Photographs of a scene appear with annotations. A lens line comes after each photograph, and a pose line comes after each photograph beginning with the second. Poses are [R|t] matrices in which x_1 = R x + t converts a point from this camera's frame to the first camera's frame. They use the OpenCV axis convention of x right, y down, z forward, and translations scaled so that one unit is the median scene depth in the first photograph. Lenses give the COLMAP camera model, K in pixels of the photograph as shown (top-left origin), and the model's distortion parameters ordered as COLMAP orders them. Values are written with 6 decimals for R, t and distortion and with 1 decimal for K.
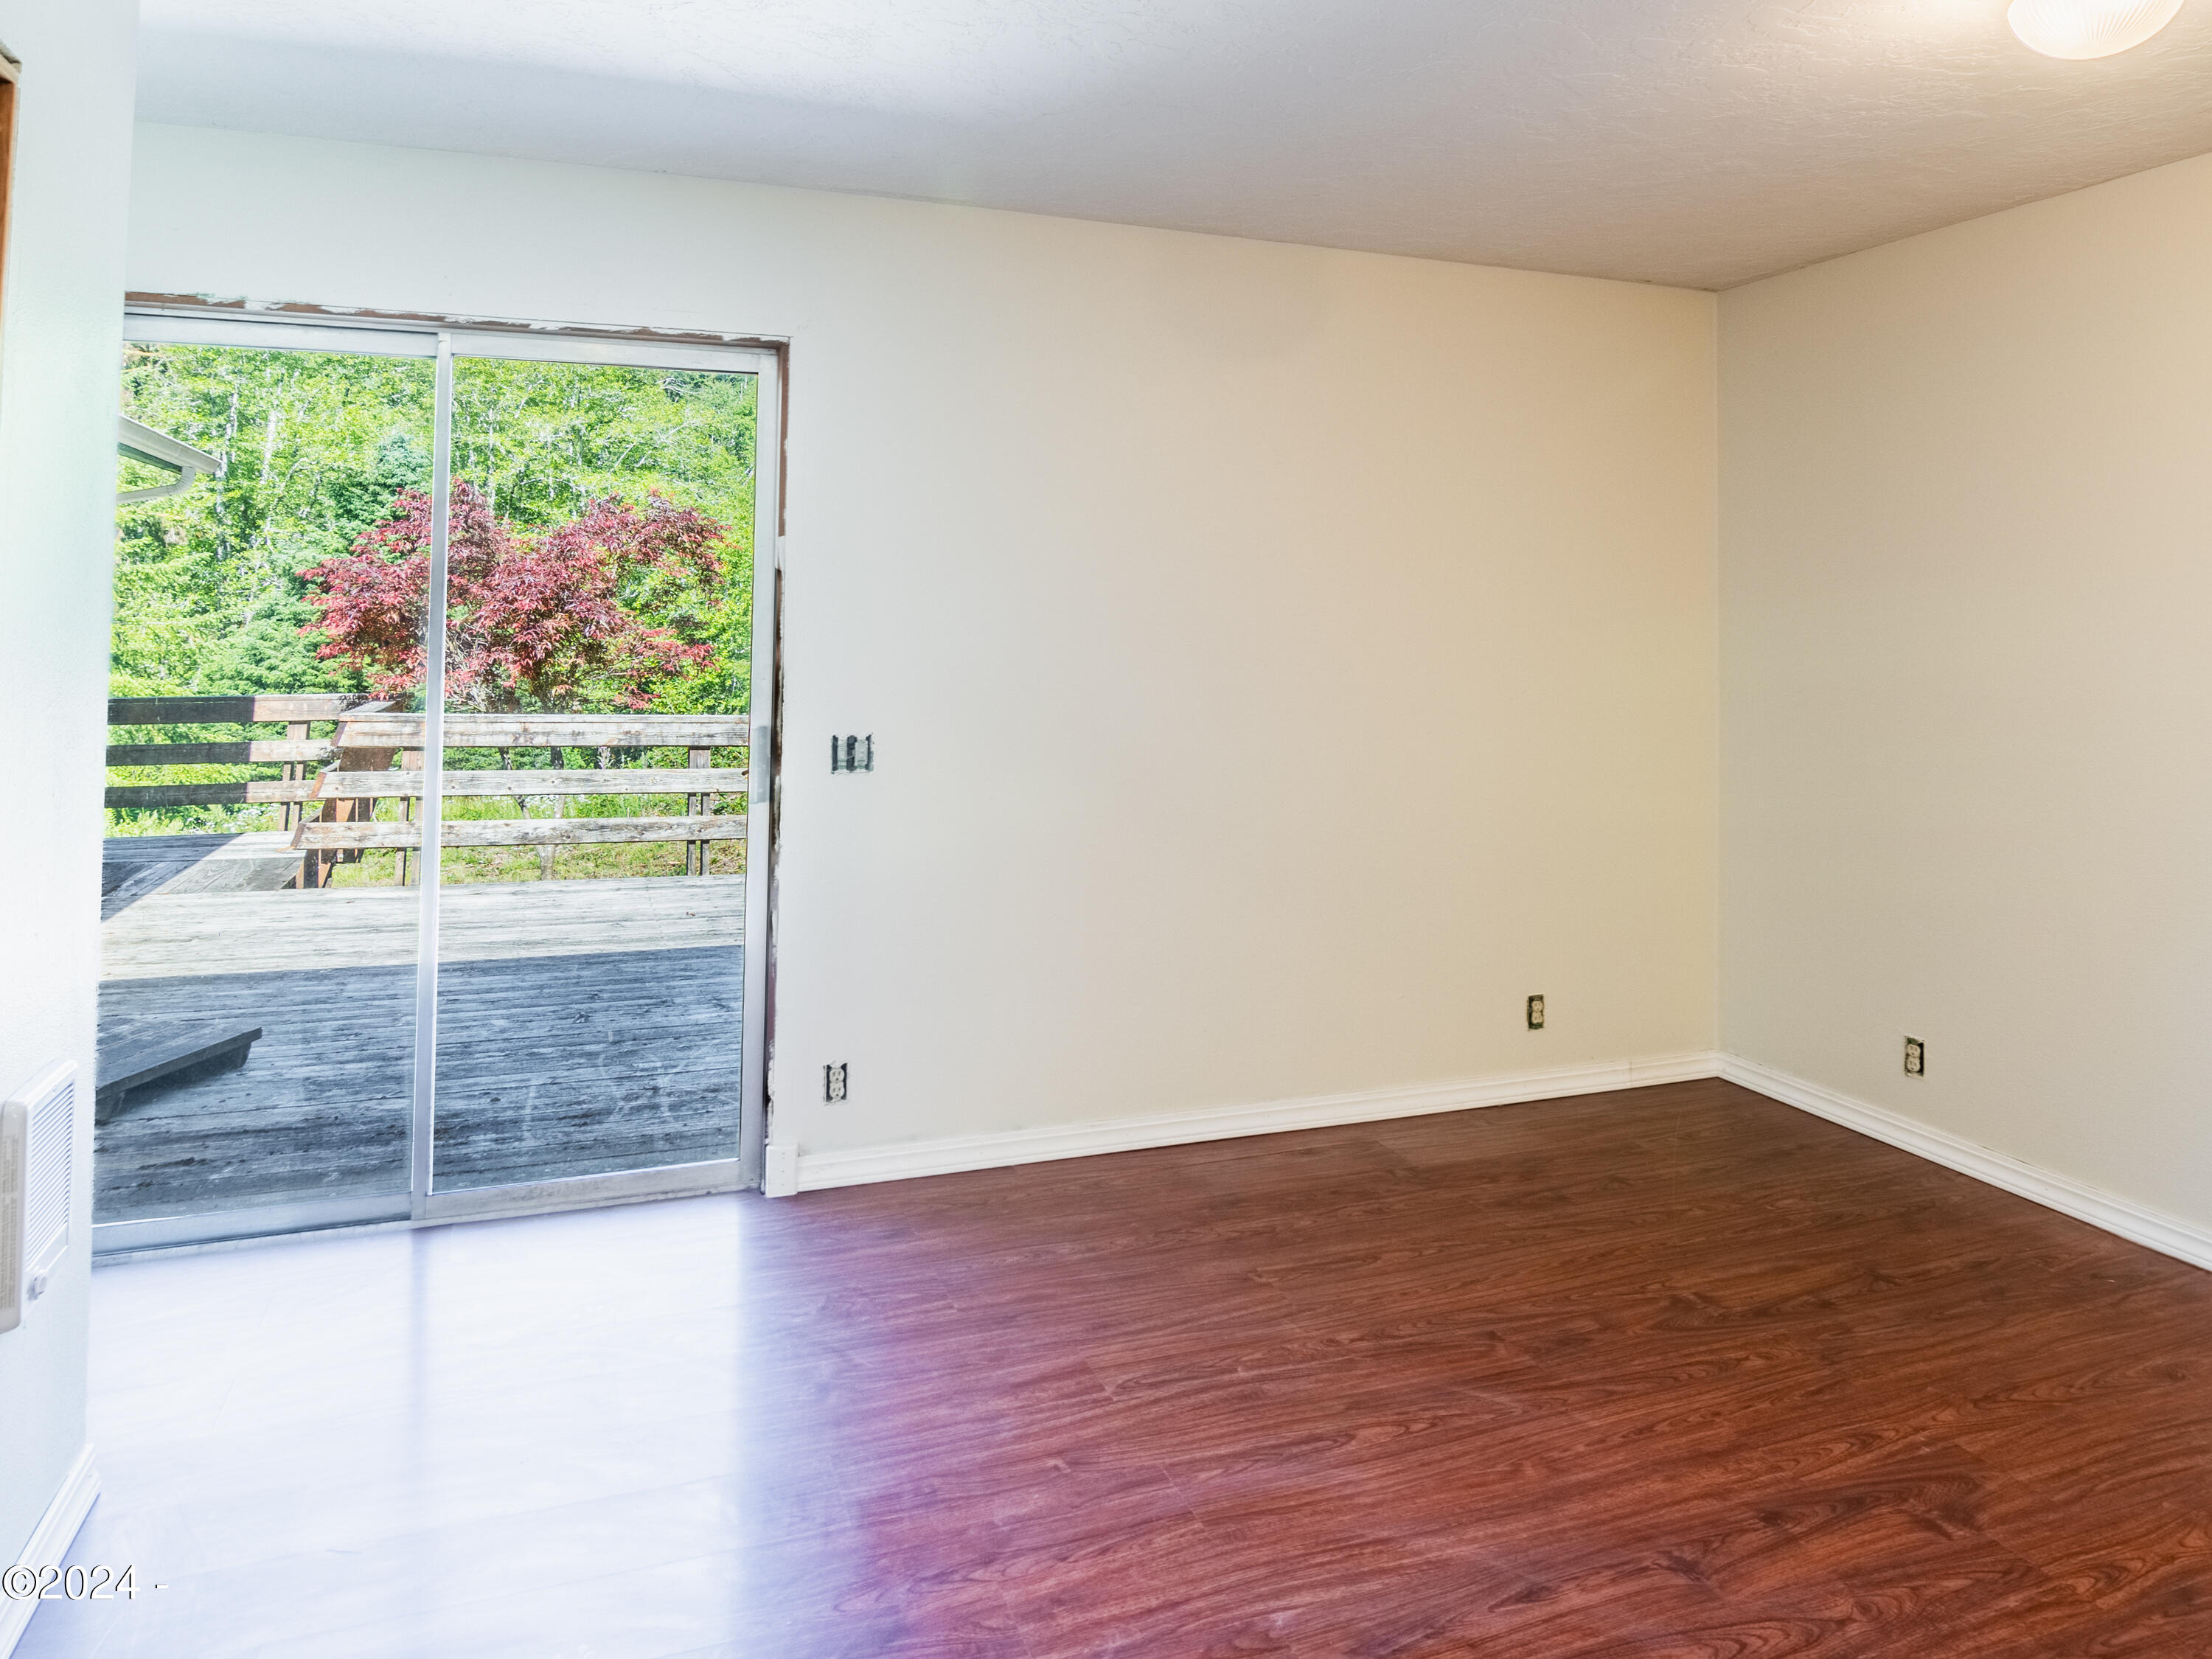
lens RADIAL K [[1380.6, 0, 1023.8], [0, 1380.6, 834.3], [0, 0, 1]] dist [-0.001604, -0.003533]
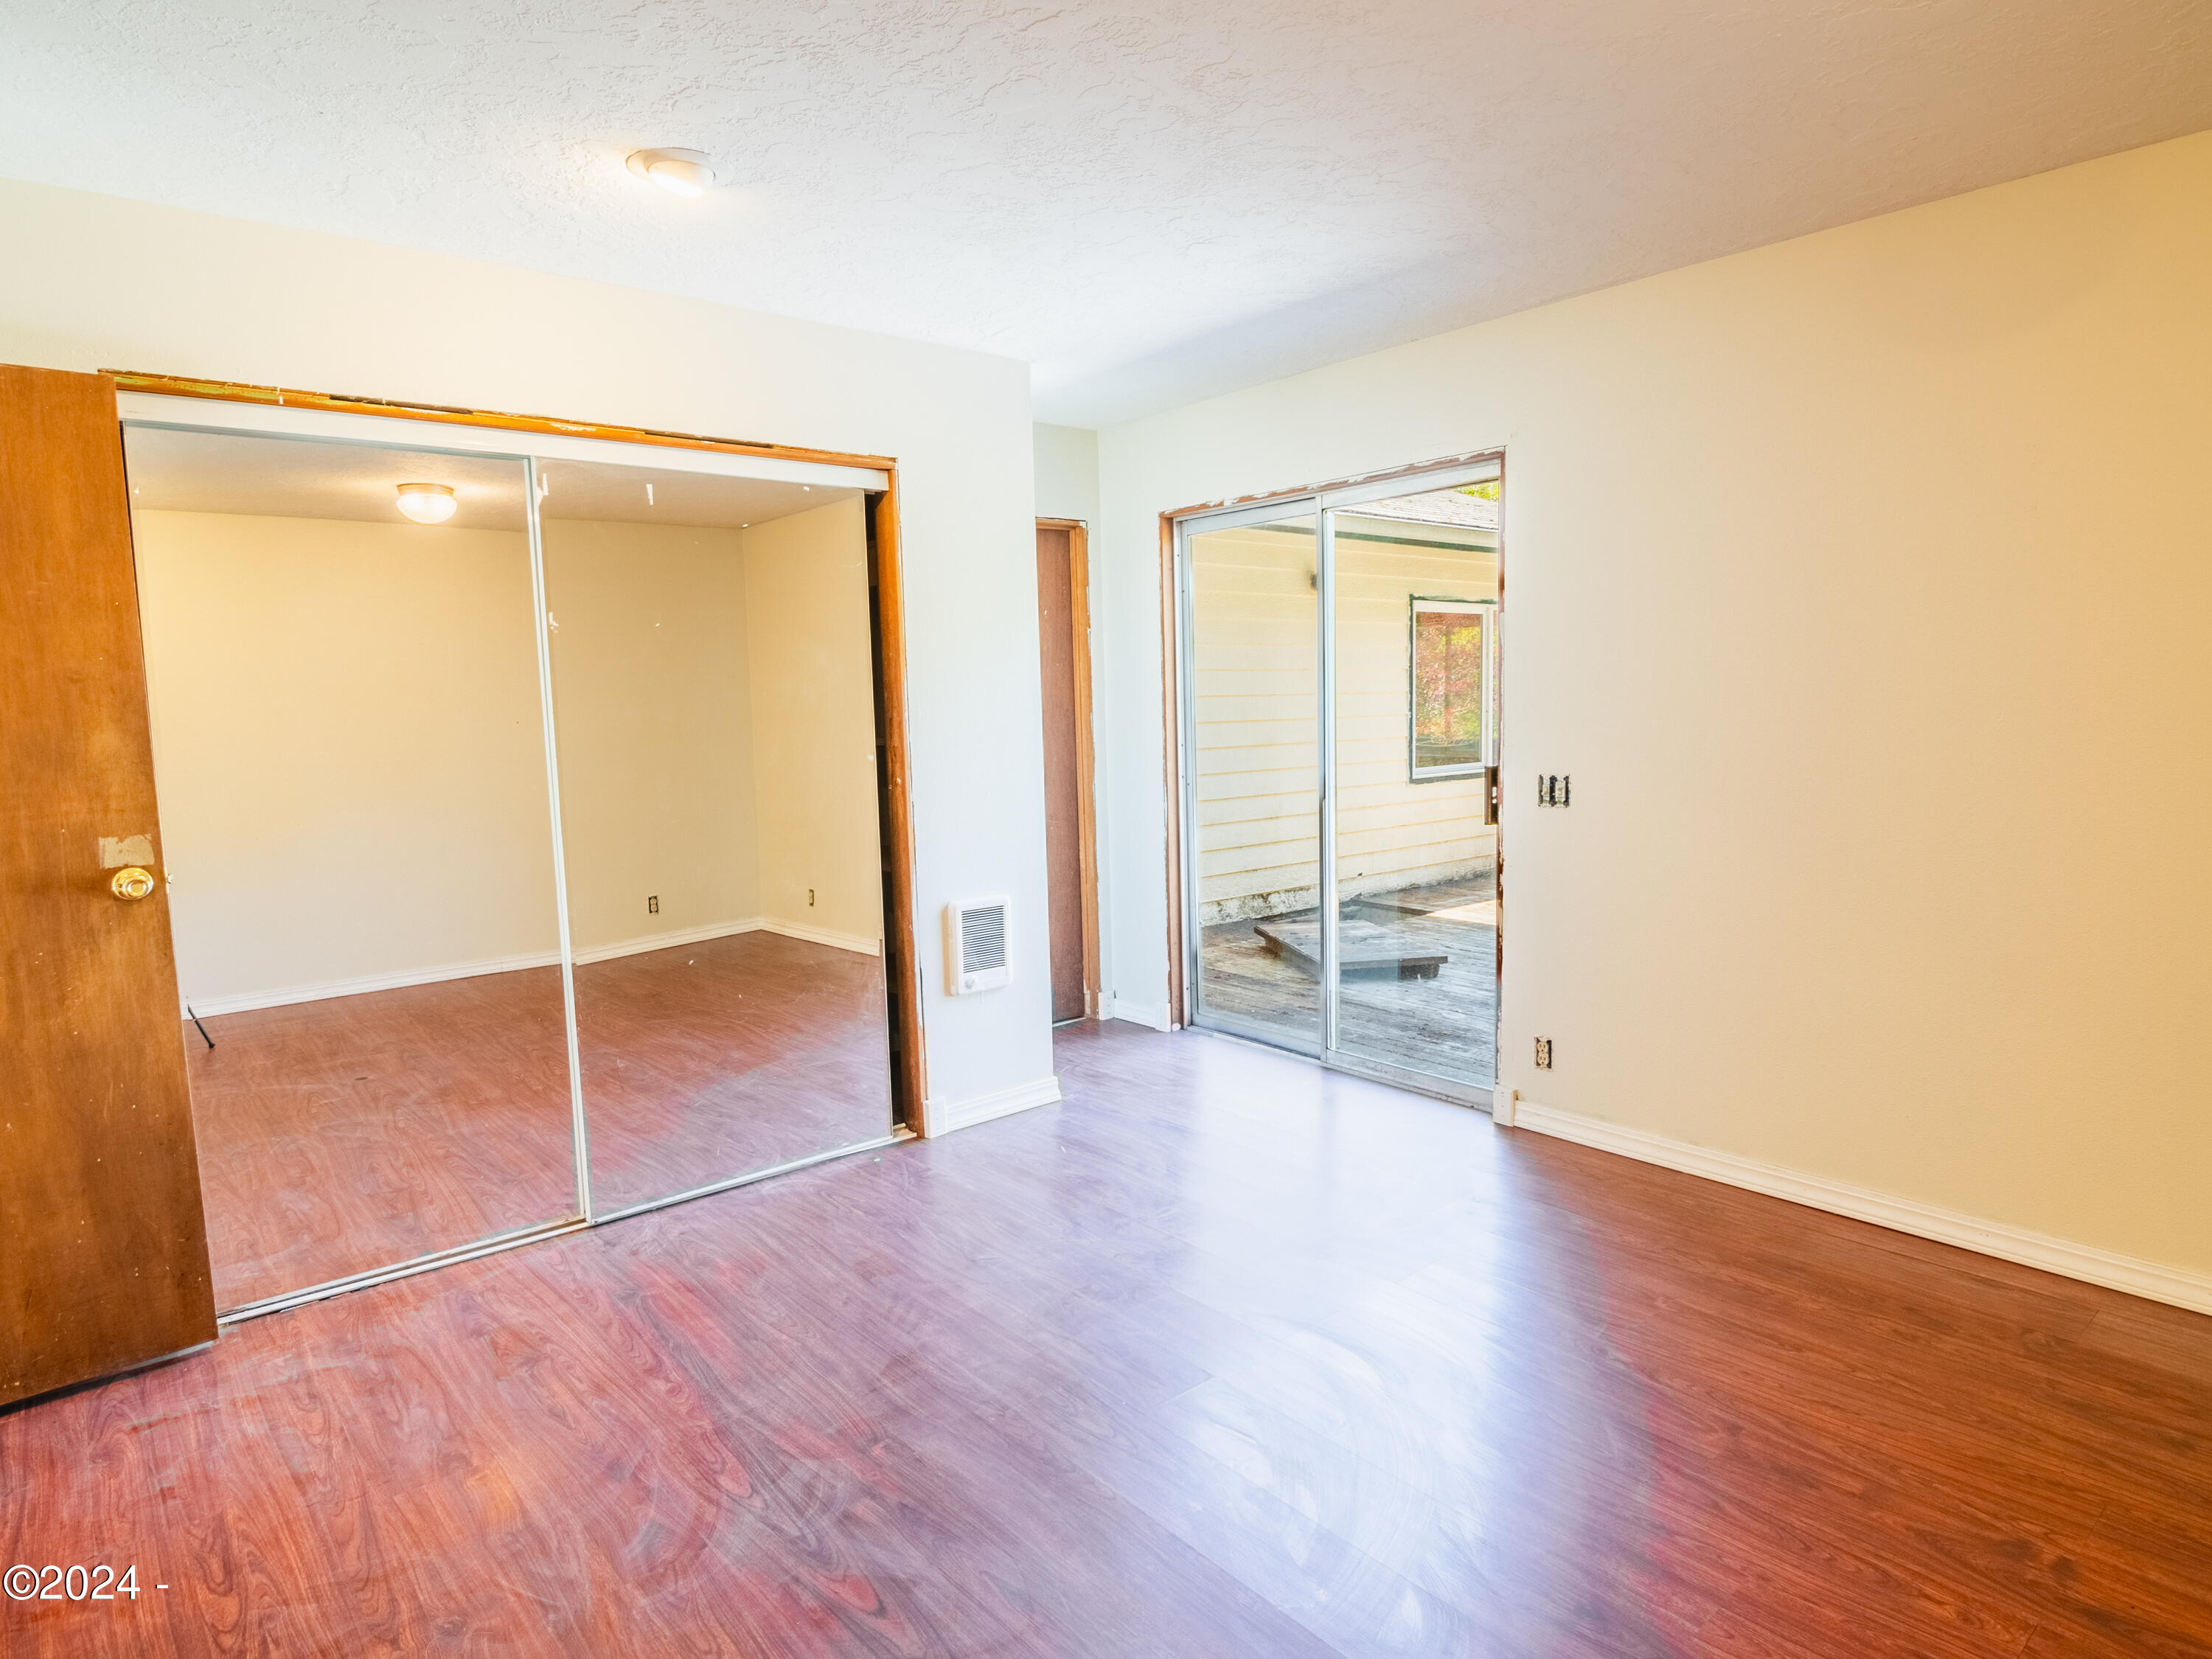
lens RADIAL K [[1283.7, 0, 1106.0], [0, 1283.7, 829.5], [0, 0, 1]] dist [-0.000134, -0.011952]
pose [[0.348114, 0.079451, -0.934079, 0.818718], [-0.114051, 0.992590, 0.041923, -0.010982], [0.930489, 0.091939, 0.354596, 0.248287]]
